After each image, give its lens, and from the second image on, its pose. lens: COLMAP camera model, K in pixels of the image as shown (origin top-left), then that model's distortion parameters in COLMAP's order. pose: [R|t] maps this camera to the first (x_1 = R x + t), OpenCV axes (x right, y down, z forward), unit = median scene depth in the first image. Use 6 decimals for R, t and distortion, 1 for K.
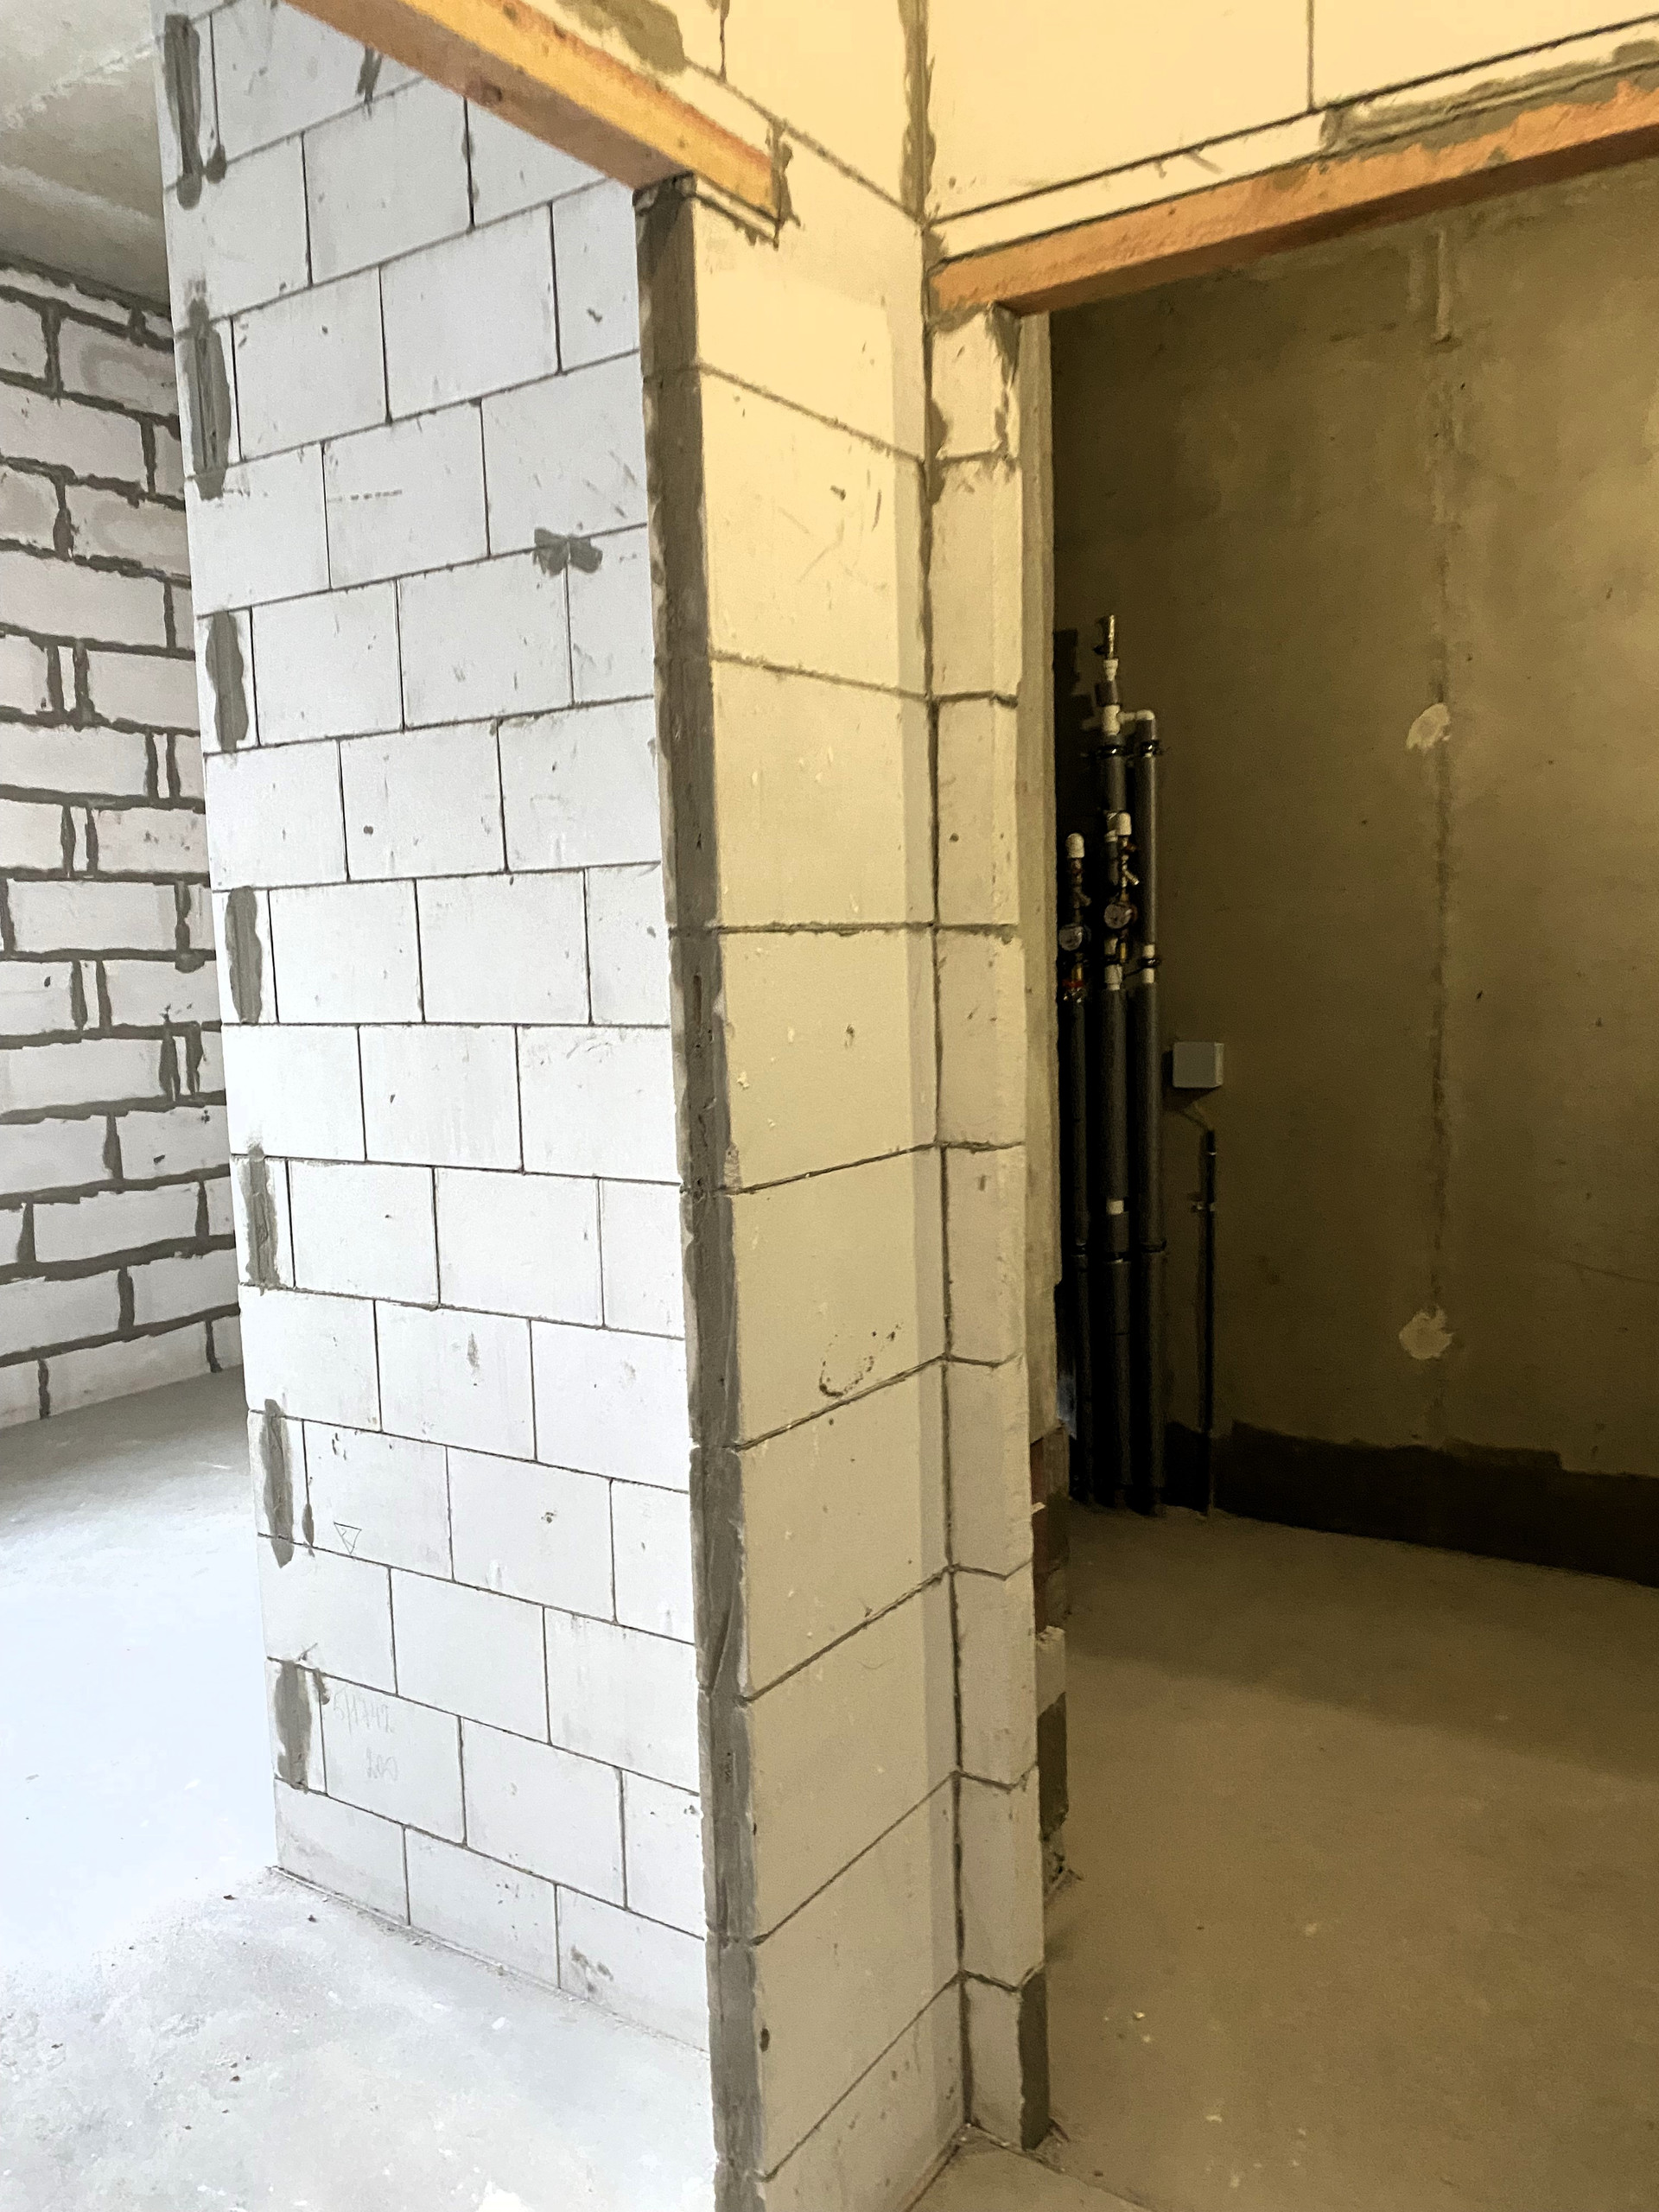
lens RADIAL K [[1701.8, 0, 833.7], [0, 1701.8, 1116.2], [0, 0, 1]] dist [0.010824, -0.003695]
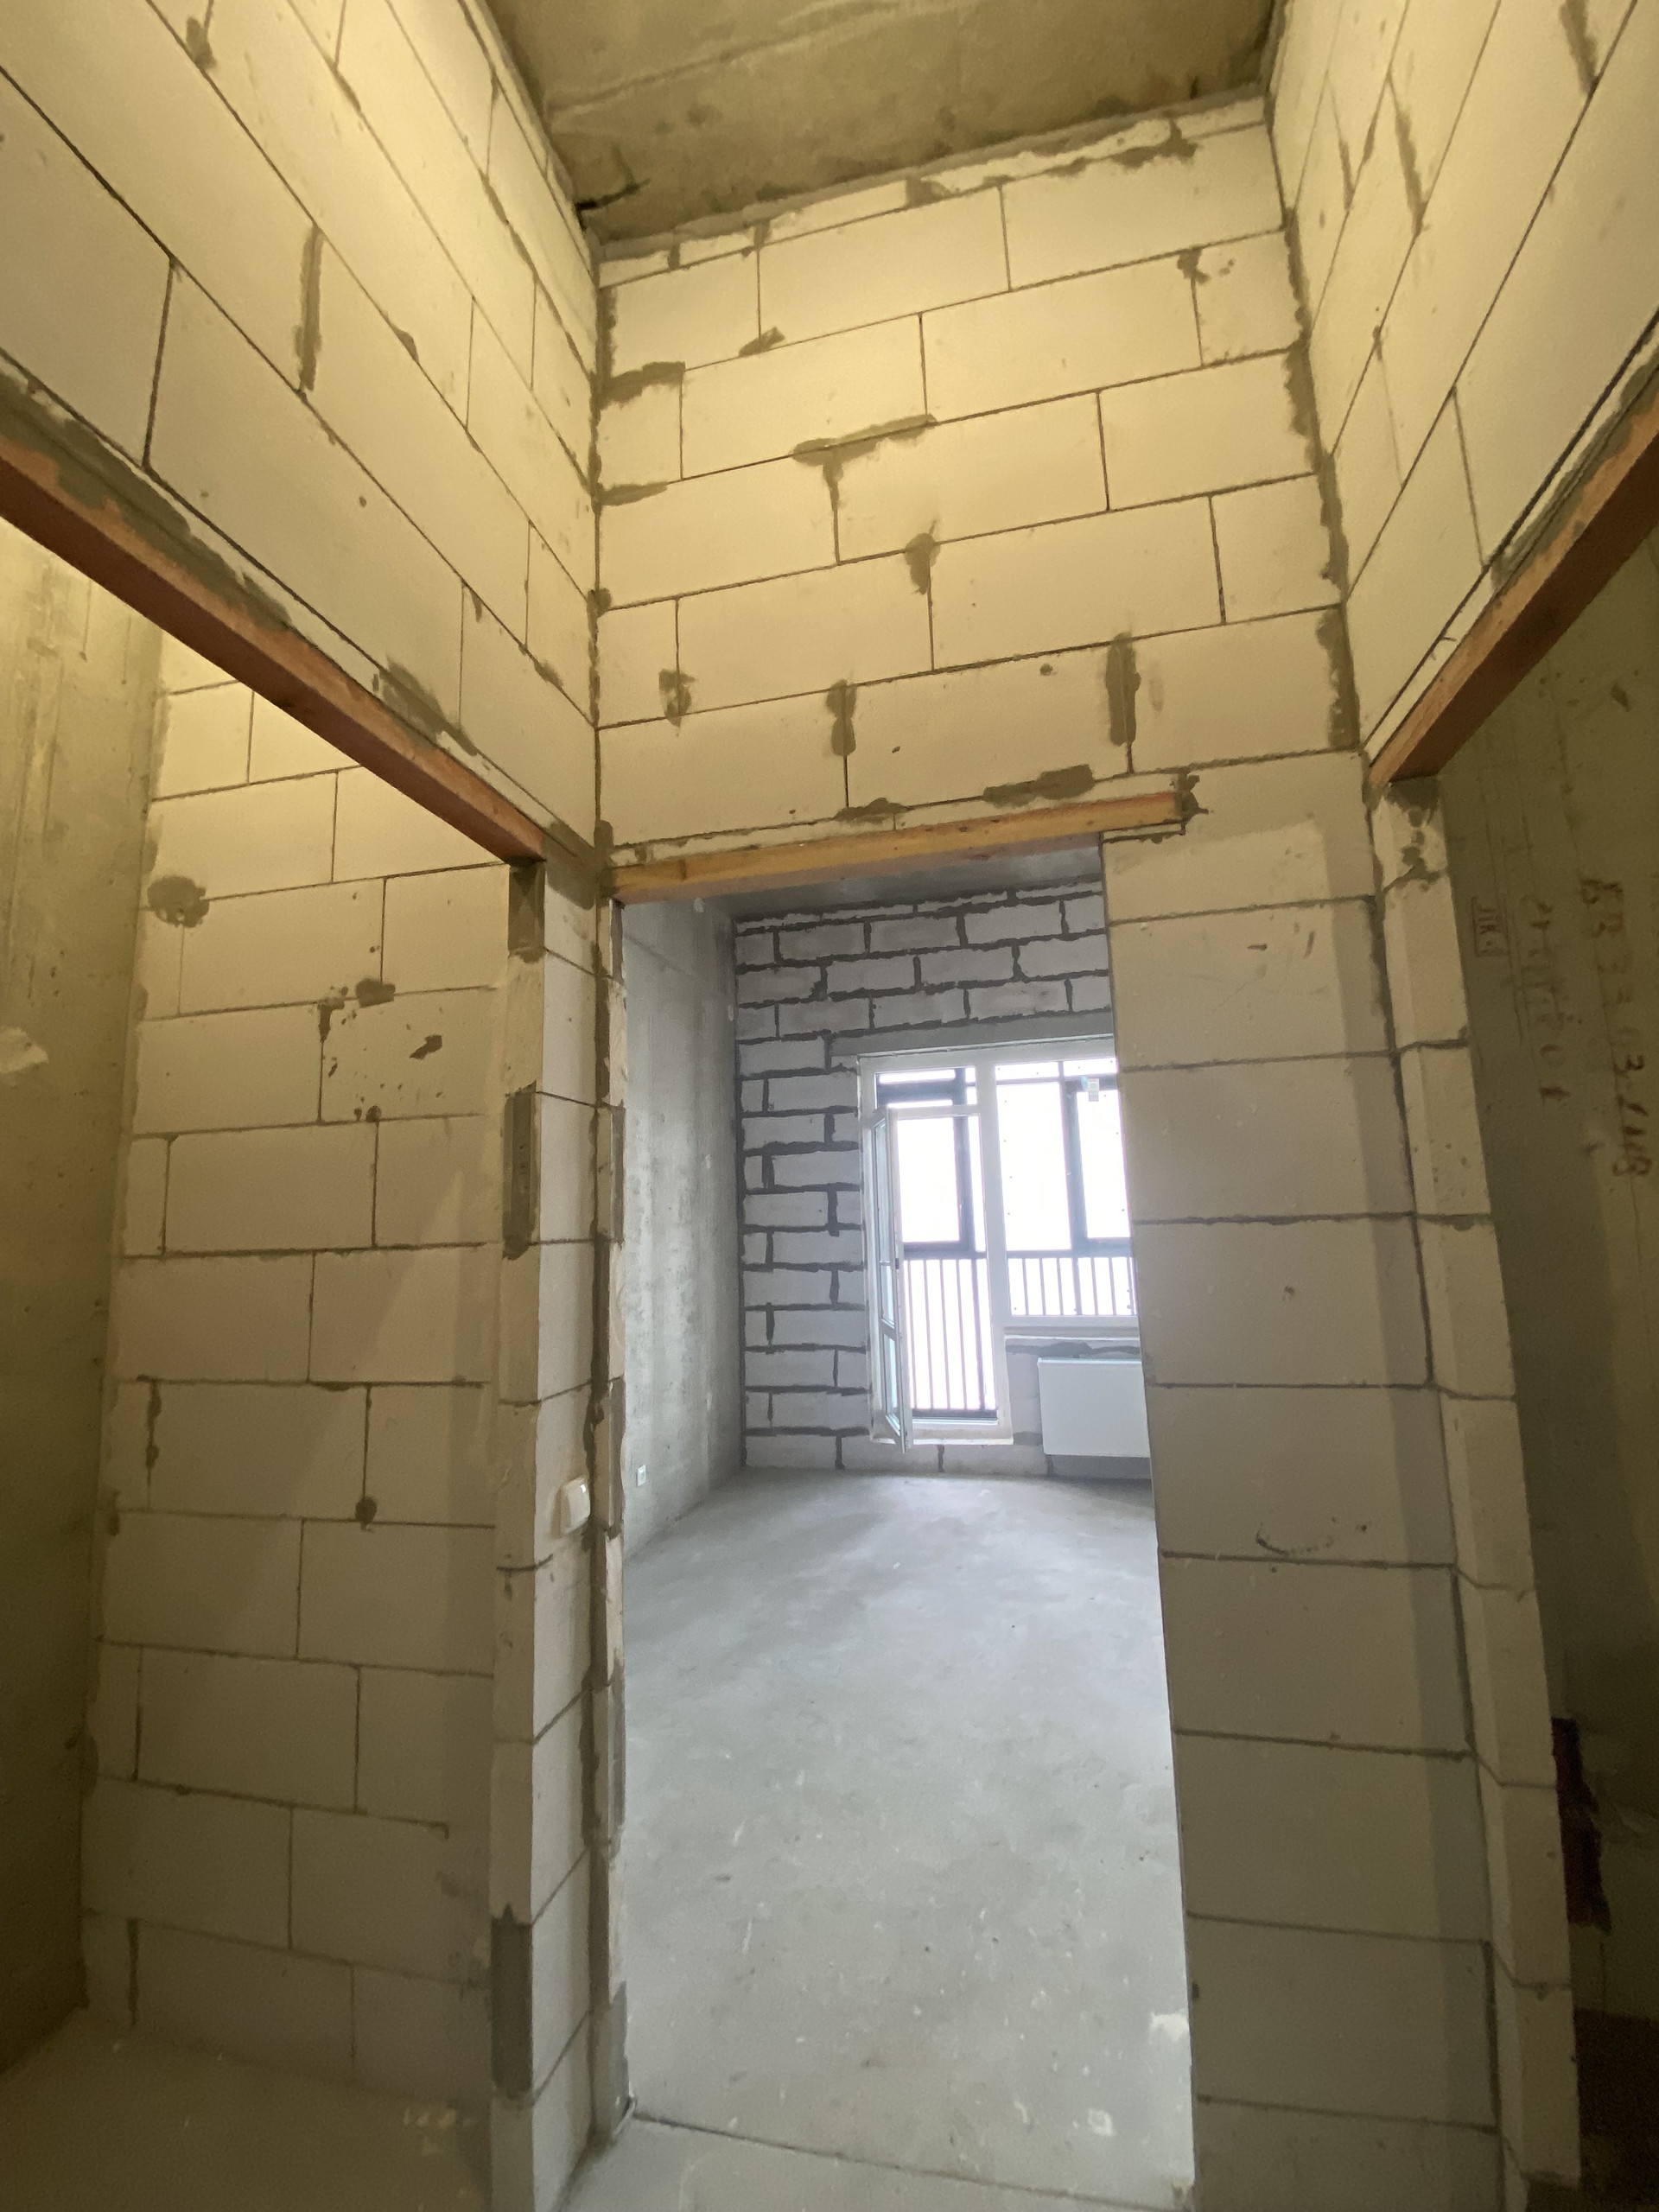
lens RADIAL K [[906.9, 0, 834.0], [0, 906.9, 1104.9], [0, 0, 1]] dist [0.079957, -0.000122]
pose [[0.350731, -0.103615, -0.930727, 0.603522], [-0.077160, 0.987284, -0.138988, -0.062016], [0.933292, 0.120562, 0.338276, 0.321000]]
